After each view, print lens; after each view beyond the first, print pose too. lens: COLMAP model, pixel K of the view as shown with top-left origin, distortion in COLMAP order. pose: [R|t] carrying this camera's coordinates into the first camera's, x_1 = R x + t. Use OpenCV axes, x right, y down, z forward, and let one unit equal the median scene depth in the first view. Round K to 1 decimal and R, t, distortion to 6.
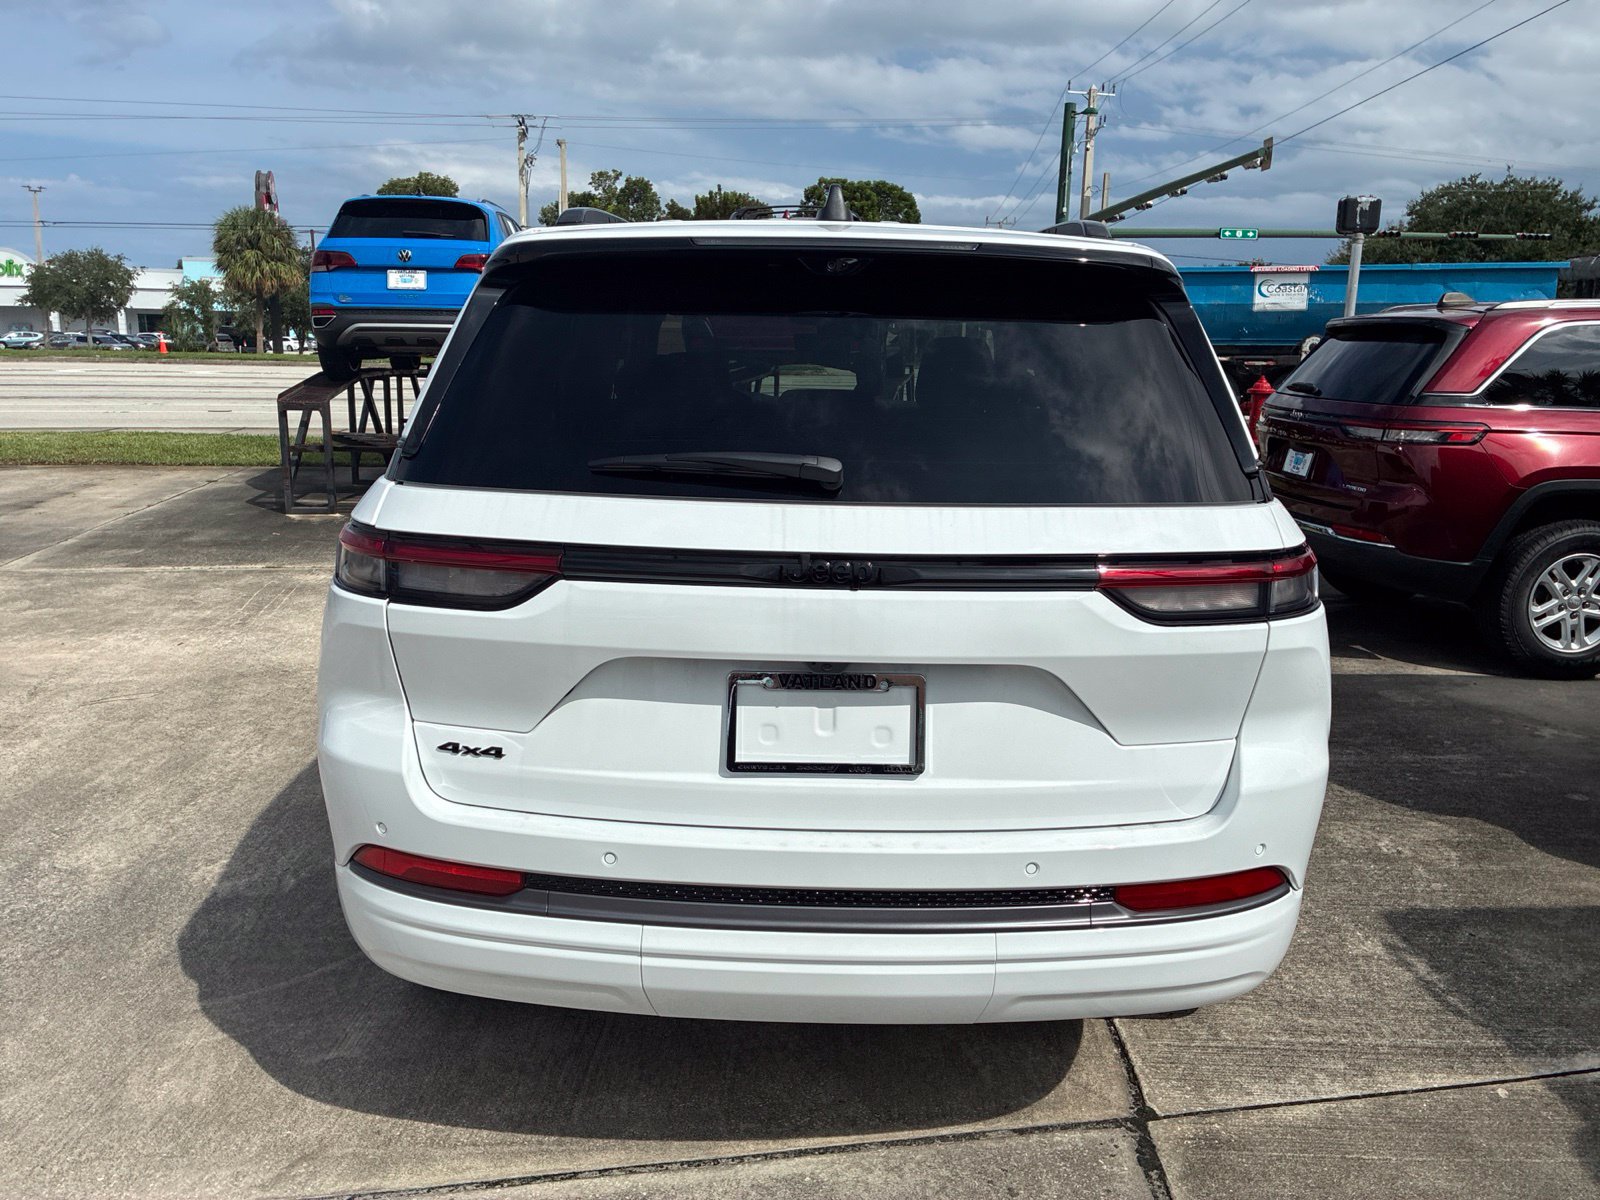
lens RADIAL K [[1208.7, 0, 811.2], [0, 1208.7, 598.2], [0, 0, 1]] dist [0.056432, -0.079863]
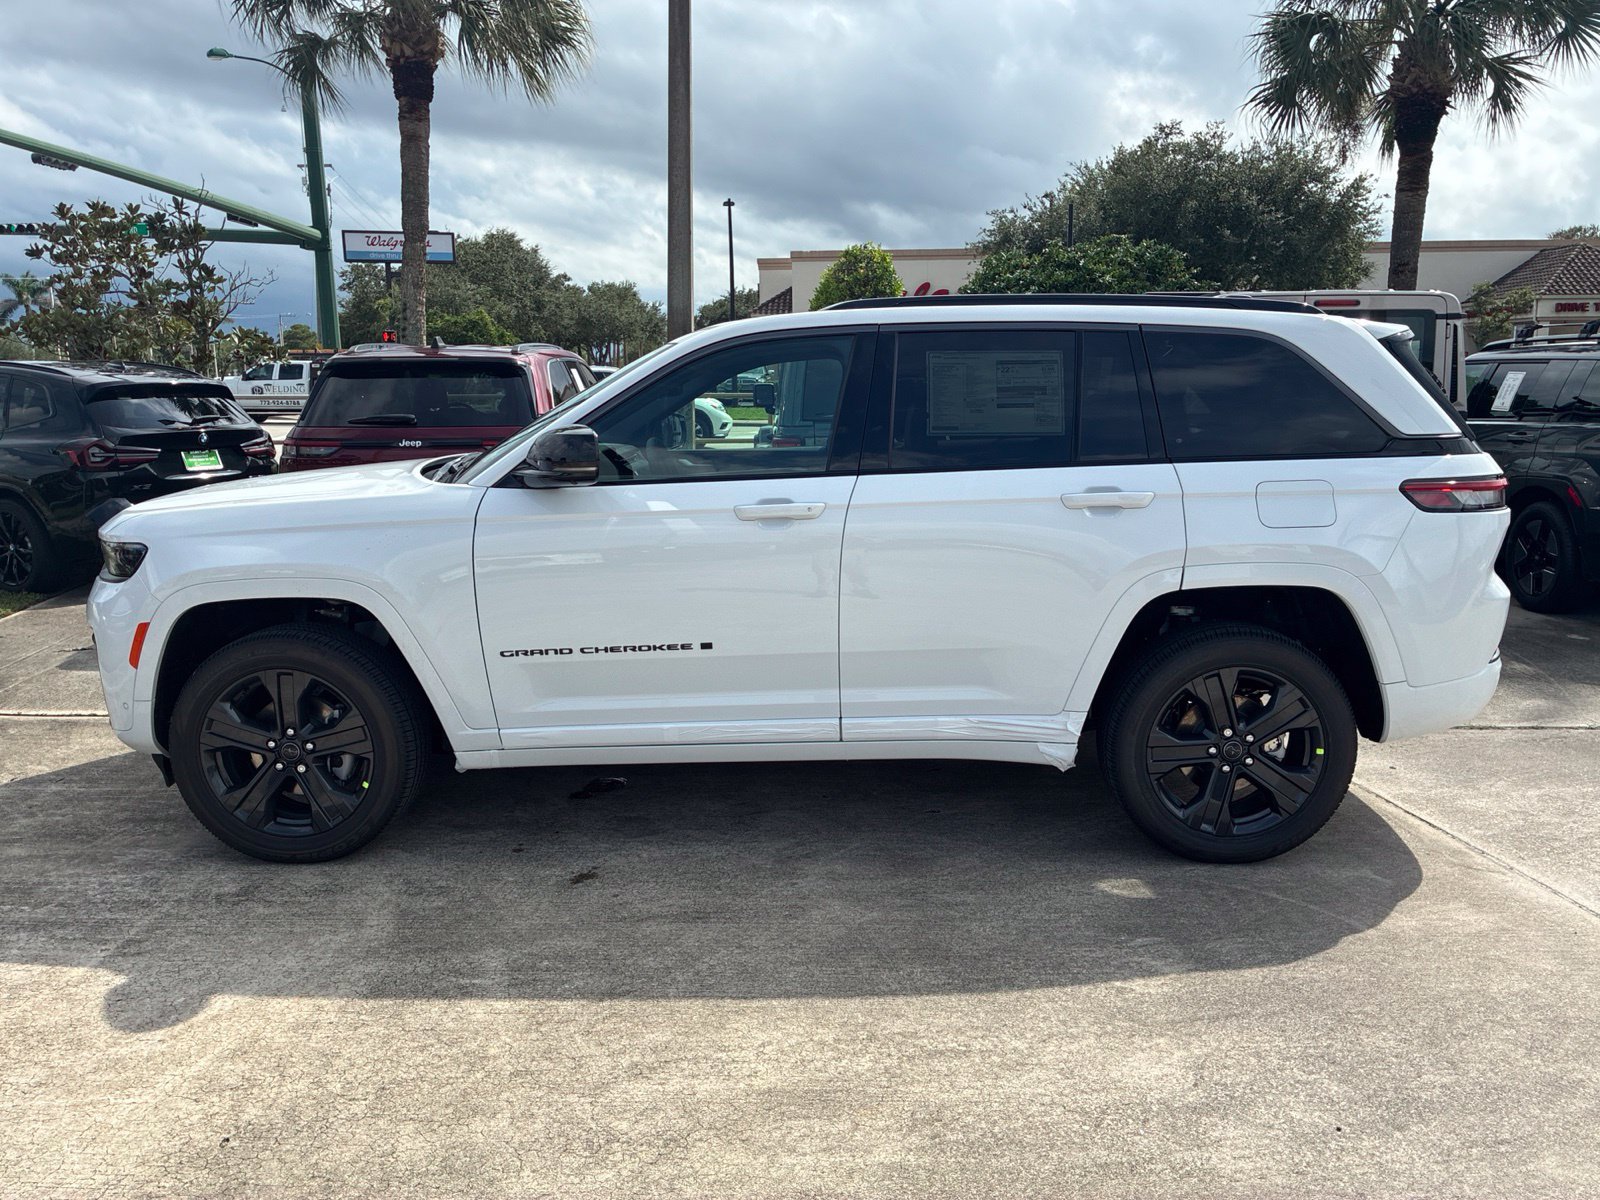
lens RADIAL K [[1208.7, 0, 811.2], [0, 1208.7, 598.2], [0, 0, 1]] dist [0.056432, -0.079863]
pose [[0.012669, -0.196611, 0.980400, -1.919037], [0.217967, 0.957443, 0.189191, -0.394366], [-0.975874, 0.211298, 0.054985, 1.647444]]
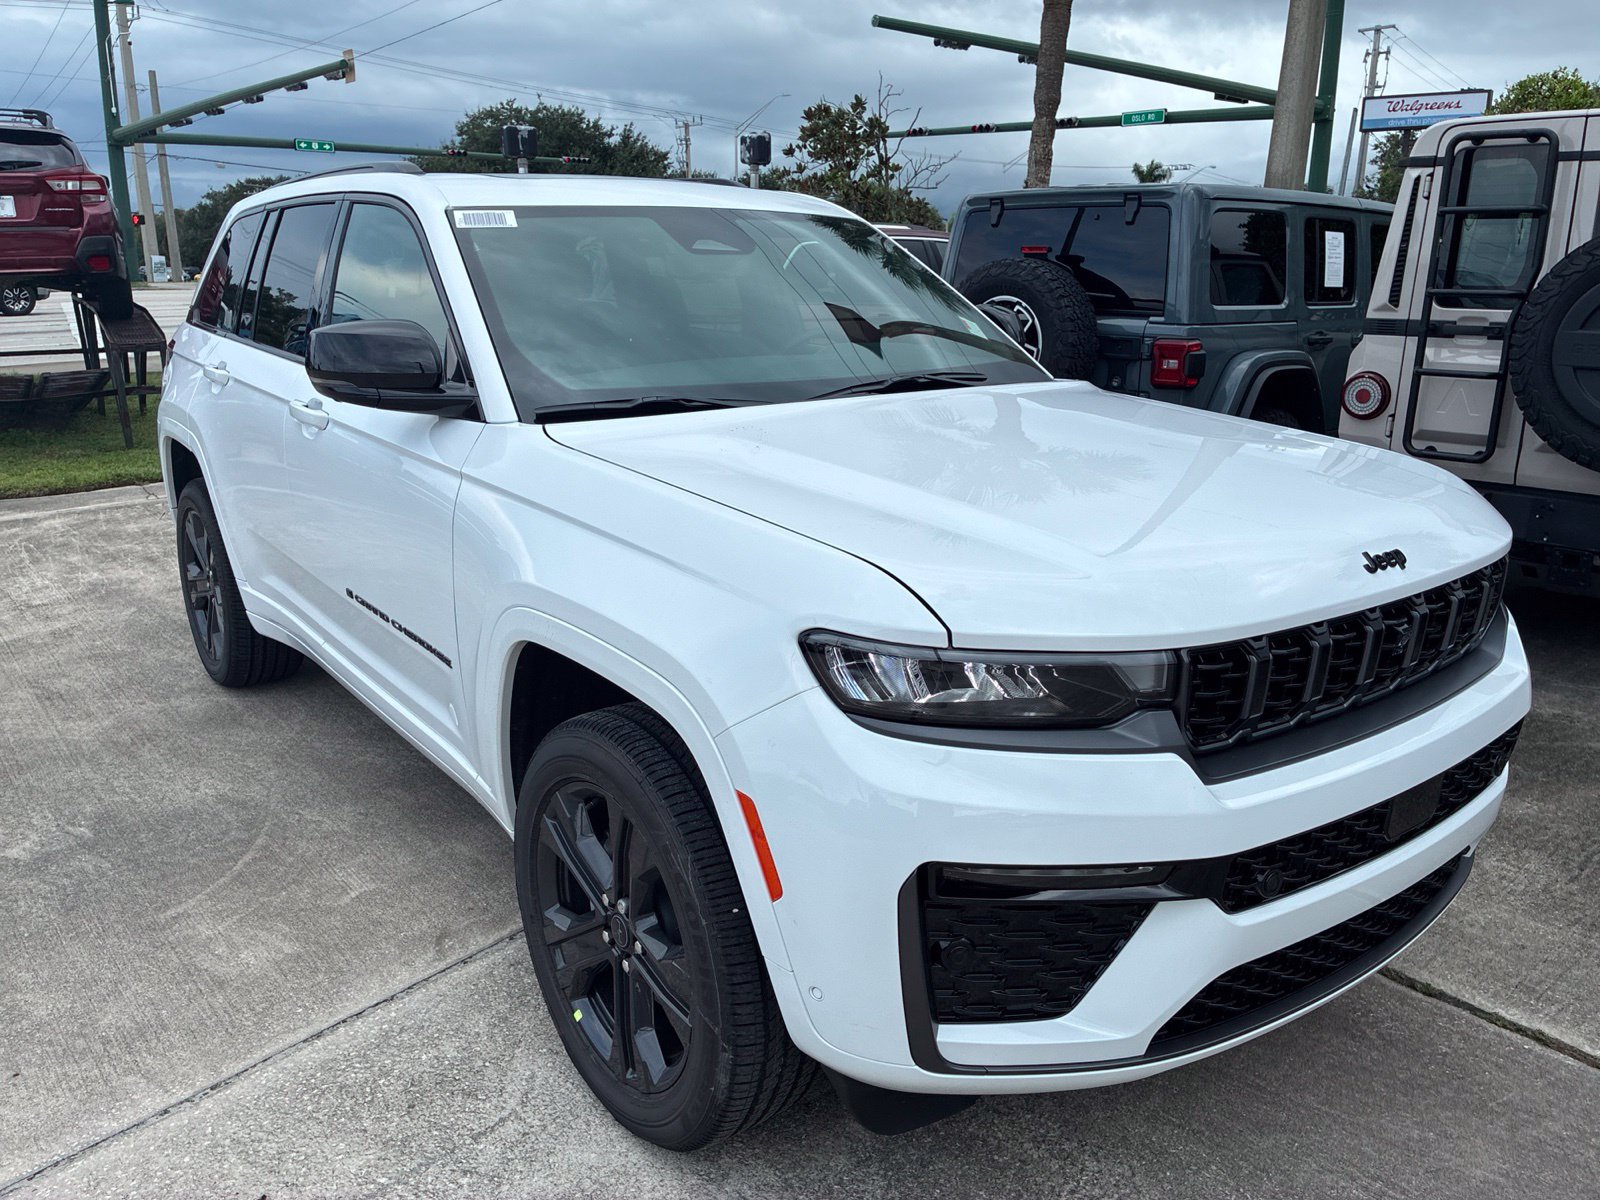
lens RADIAL K [[1203.2, 0, 798.7], [0, 1203.2, 597.4], [0, 0, 1]] dist [0.063494, -0.087694]
pose [[0.761061, -0.189021, 0.620529, -0.803489], [0.147969, 0.981970, 0.117641, 0.028082], [-0.631578, 0.002287, 0.775309, -0.174479]]
